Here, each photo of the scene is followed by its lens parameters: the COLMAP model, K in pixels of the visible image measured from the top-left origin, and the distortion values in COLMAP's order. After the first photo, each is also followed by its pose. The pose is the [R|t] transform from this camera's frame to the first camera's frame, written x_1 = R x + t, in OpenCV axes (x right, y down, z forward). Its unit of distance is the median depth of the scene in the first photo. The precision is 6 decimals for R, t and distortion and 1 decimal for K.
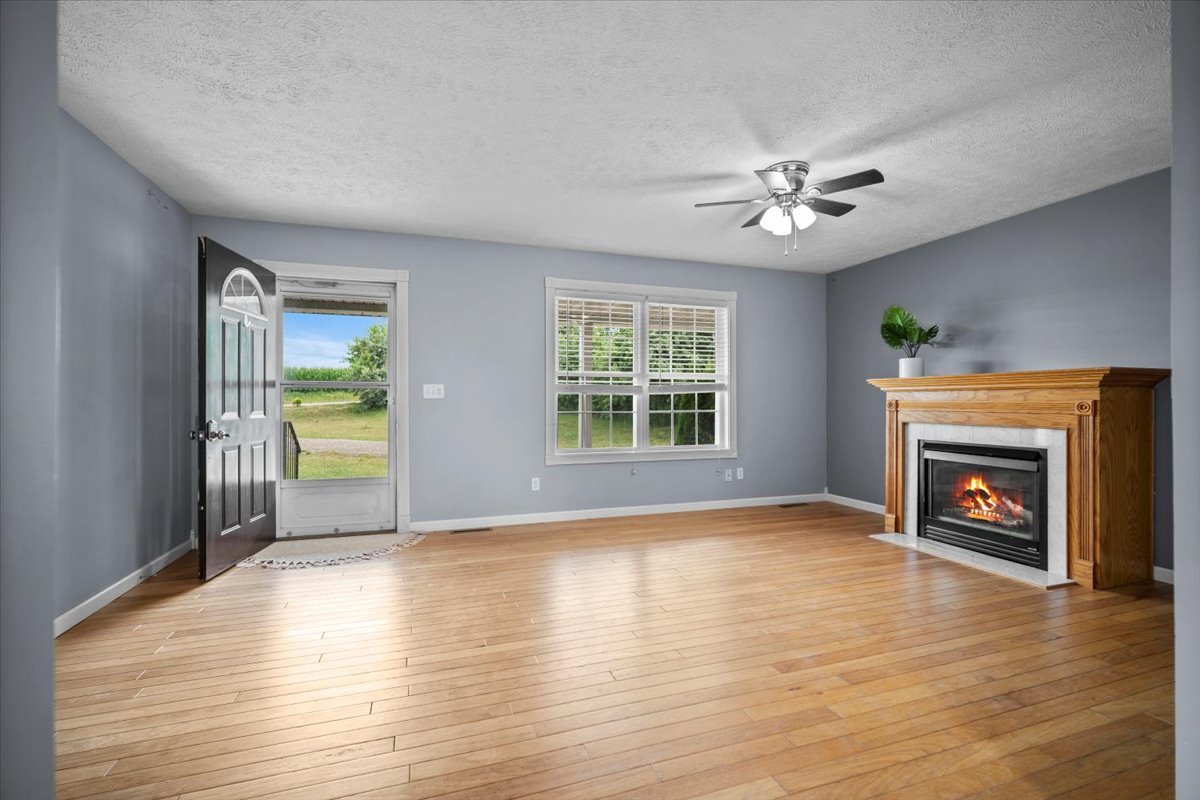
lens RADIAL K [[524.5, 0, 600.5], [0, 524.5, 403.0], [0, 0, 1]] dist [0.000622, -0.000053]
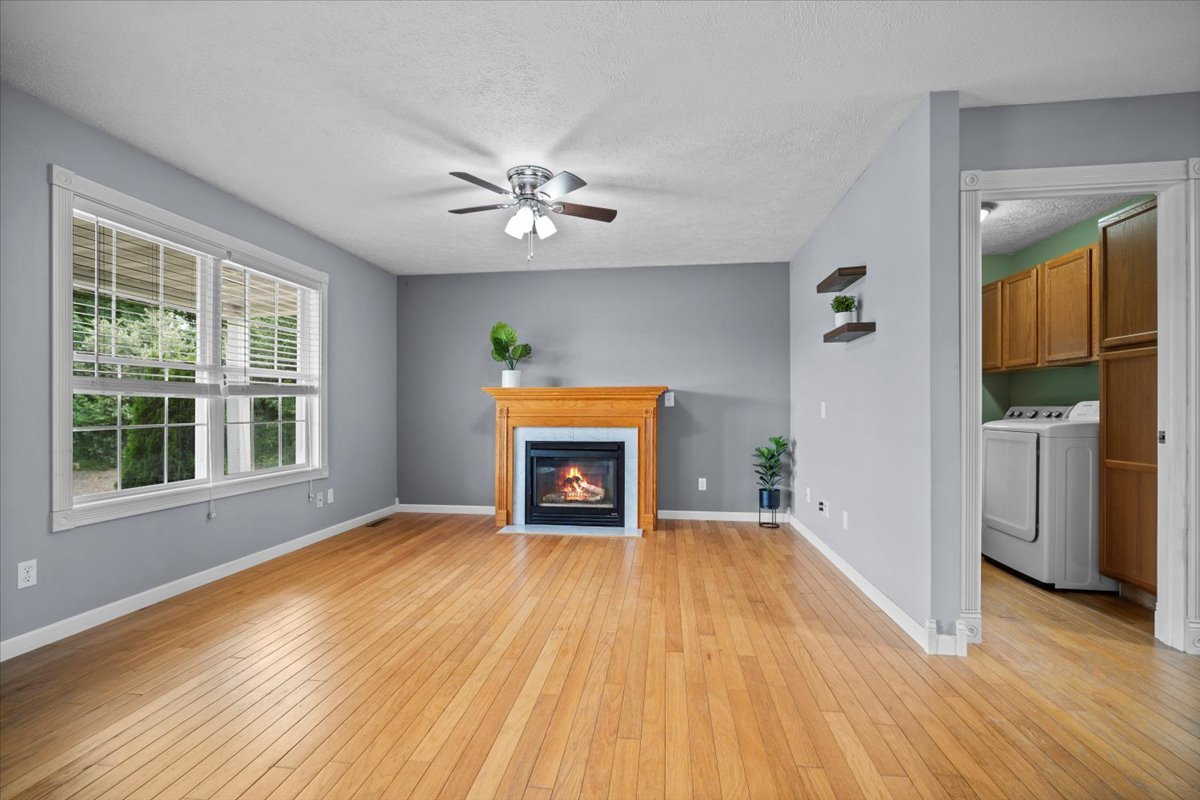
lens RADIAL K [[524.5, 0, 601.3], [0, 524.5, 409.7], [0, 0, 1]] dist [0.000622, -0.000053]
pose [[0.450322, 0.000316, 0.892866, -0.359667], [0.003394, 0.999992, -0.002066, 0.003074], [-0.892860, 0.003961, 0.450318, 0.327396]]
